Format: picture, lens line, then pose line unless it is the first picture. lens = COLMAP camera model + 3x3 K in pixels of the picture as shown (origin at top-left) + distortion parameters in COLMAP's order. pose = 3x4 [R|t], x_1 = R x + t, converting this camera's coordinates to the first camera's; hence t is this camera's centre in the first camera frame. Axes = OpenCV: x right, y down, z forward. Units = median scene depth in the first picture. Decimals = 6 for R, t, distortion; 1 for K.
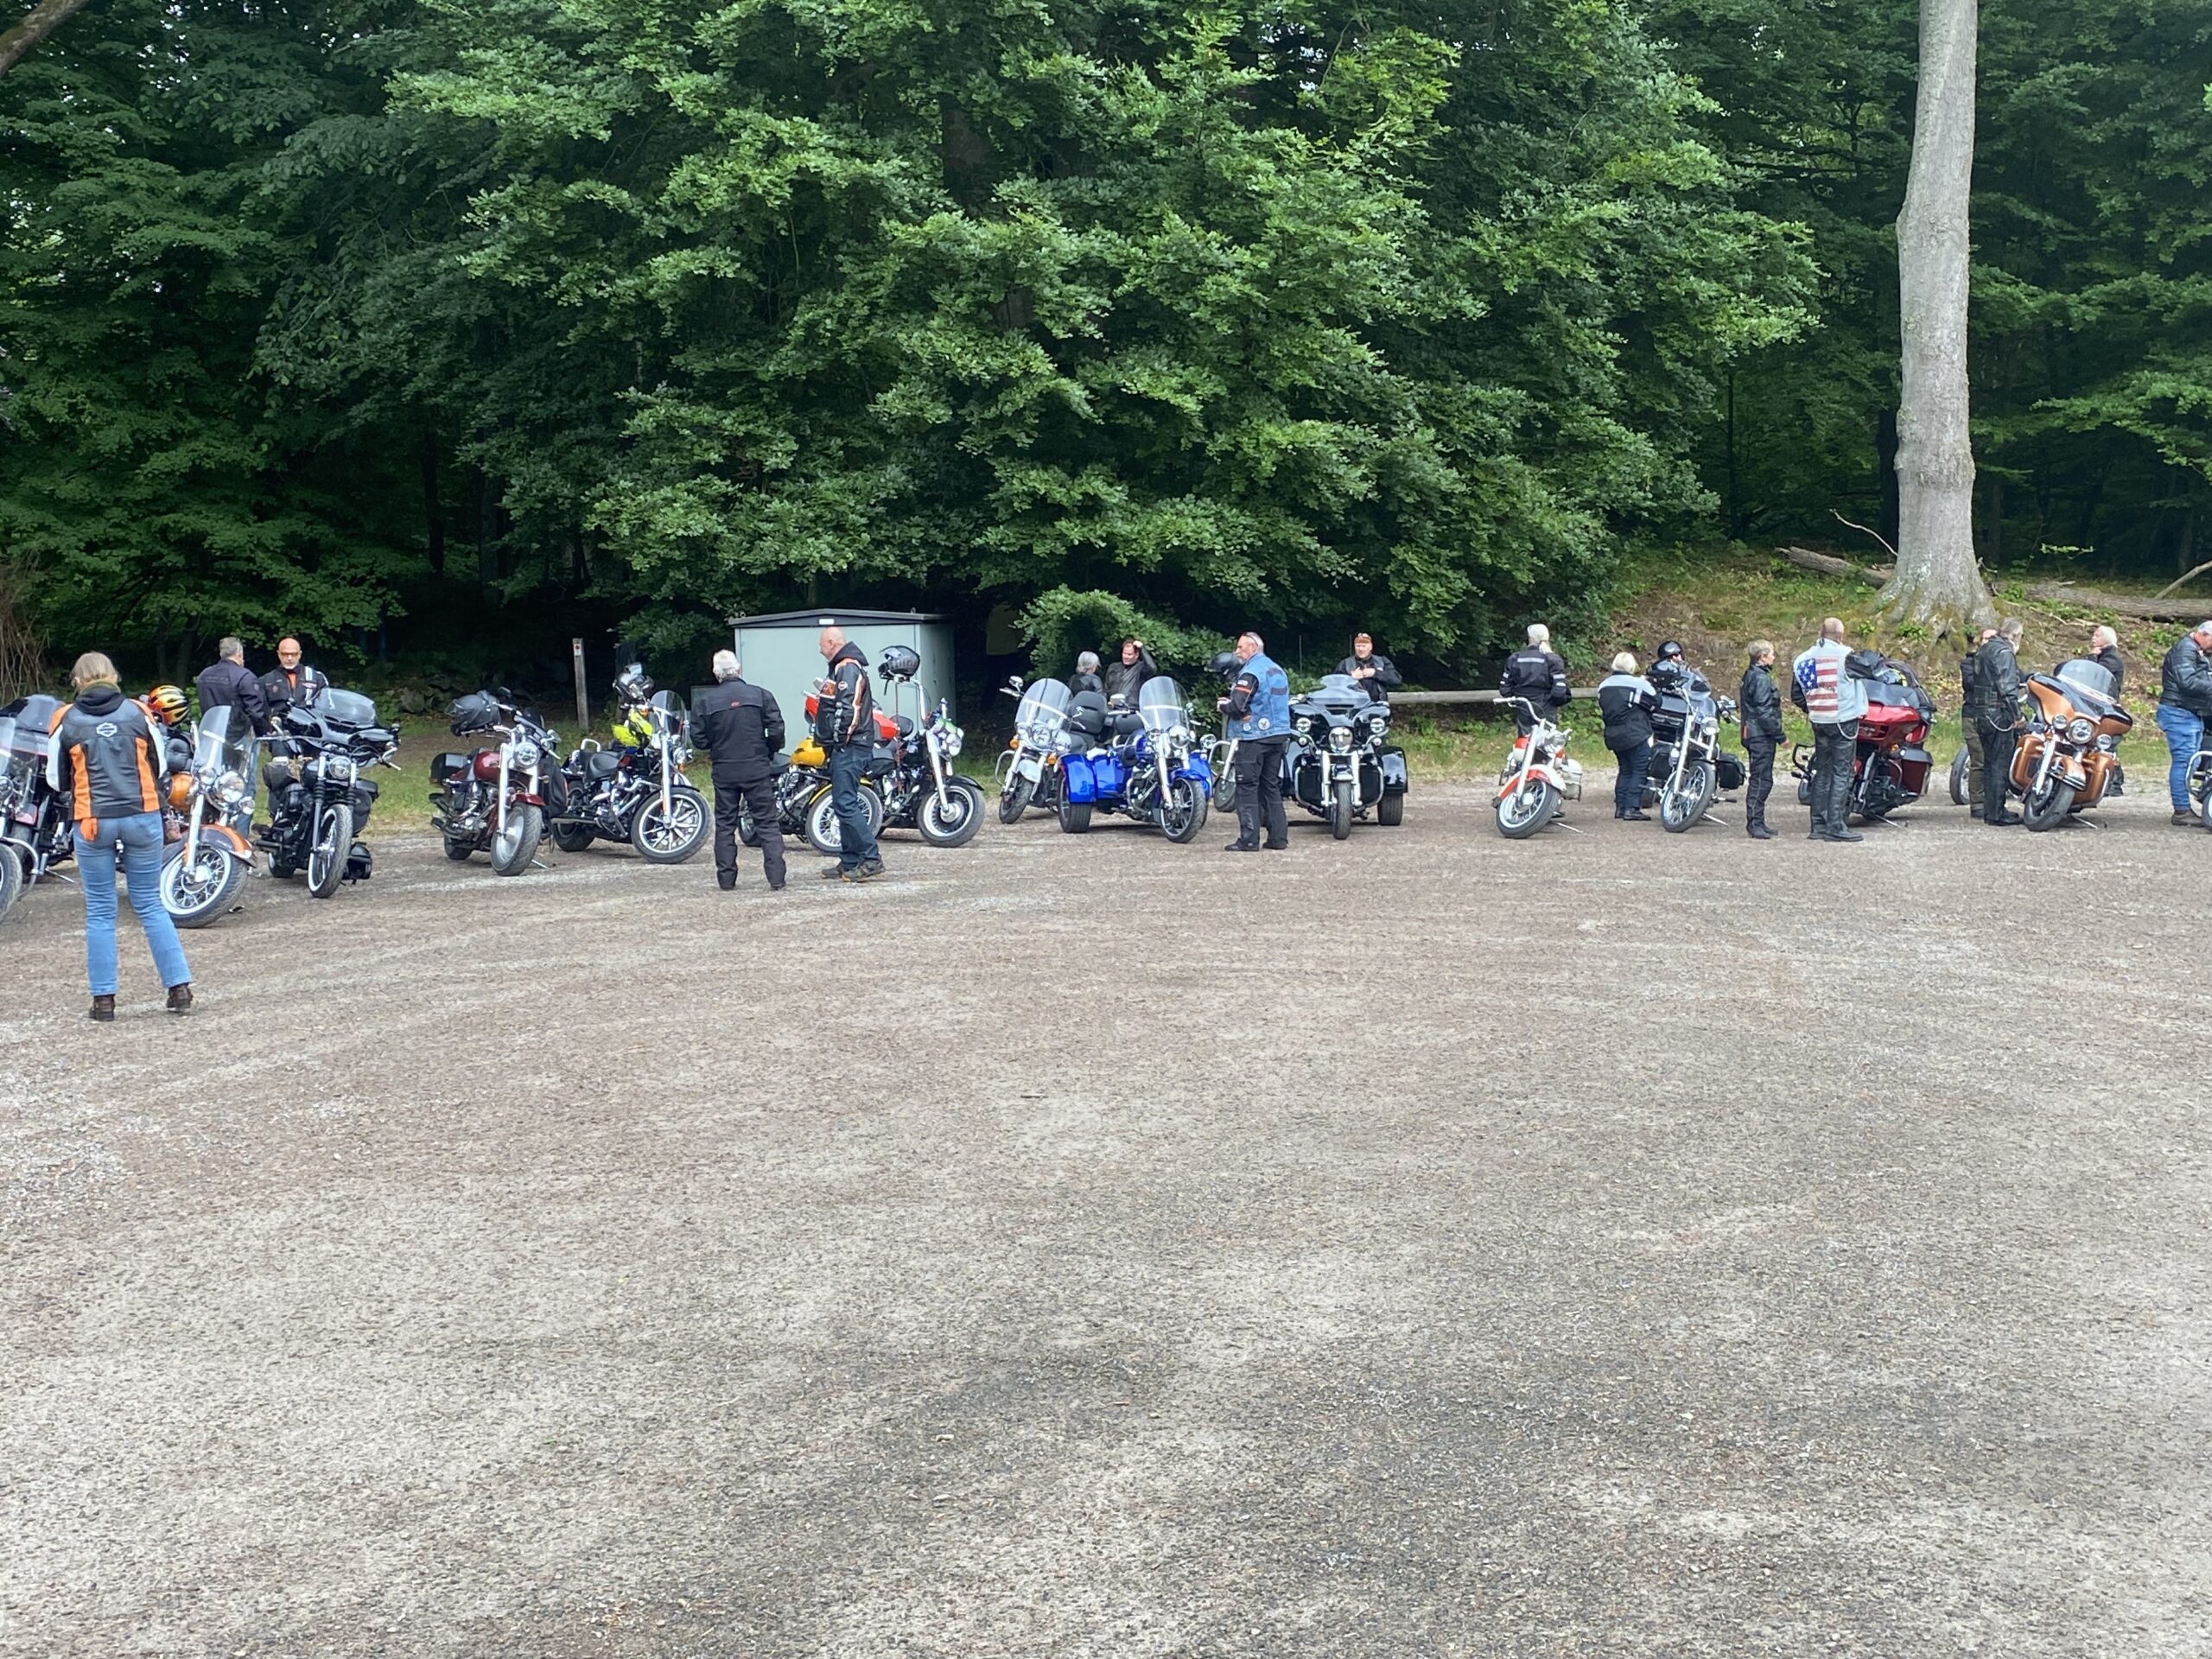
lens RADIAL K [[2604.6, 0, 1106.0], [0, 2604.6, 829.5], [0, 0, 1]] dist [0.107664, -0.429984]
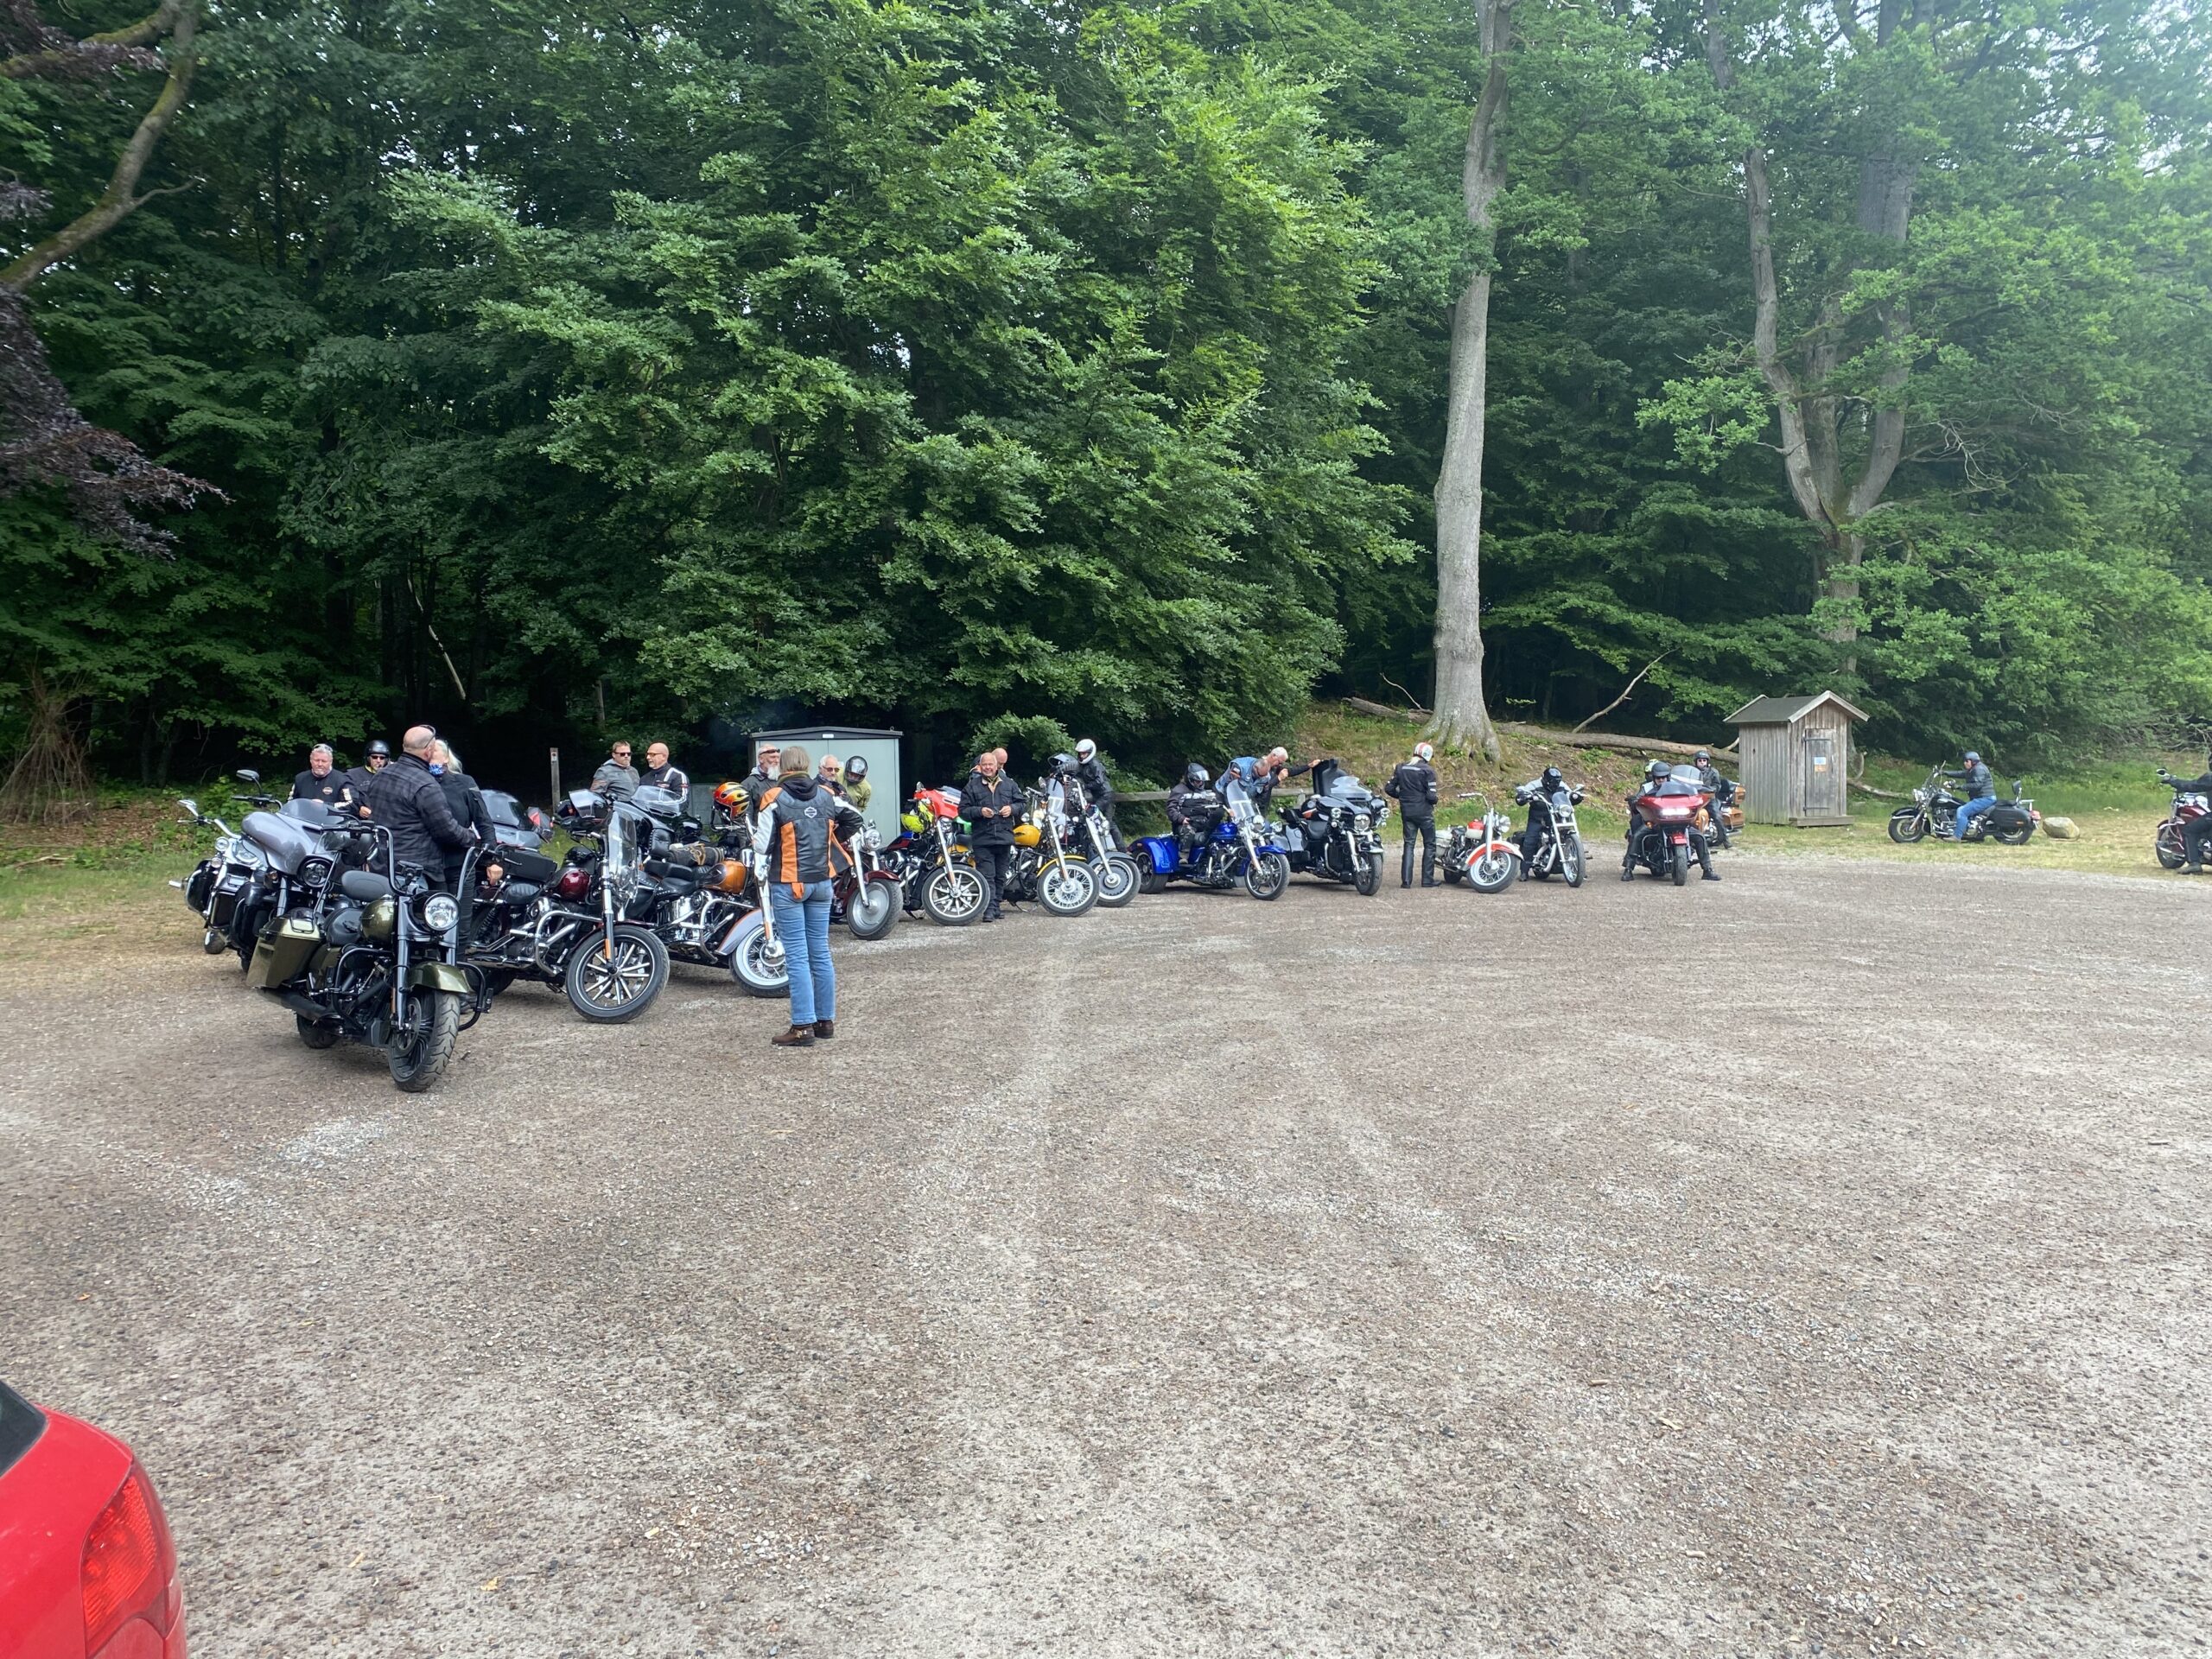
lens RADIAL K [[1689.1, 0, 1106.0], [0, 1689.1, 829.5], [0, 0, 1]] dist [0.009670, -0.064561]
pose [[0.950247, -0.004914, 0.311458, -0.239335], [0.014513, 0.999488, -0.028508, -0.005840], [-0.311158, 0.031610, 0.949832, 0.143524]]
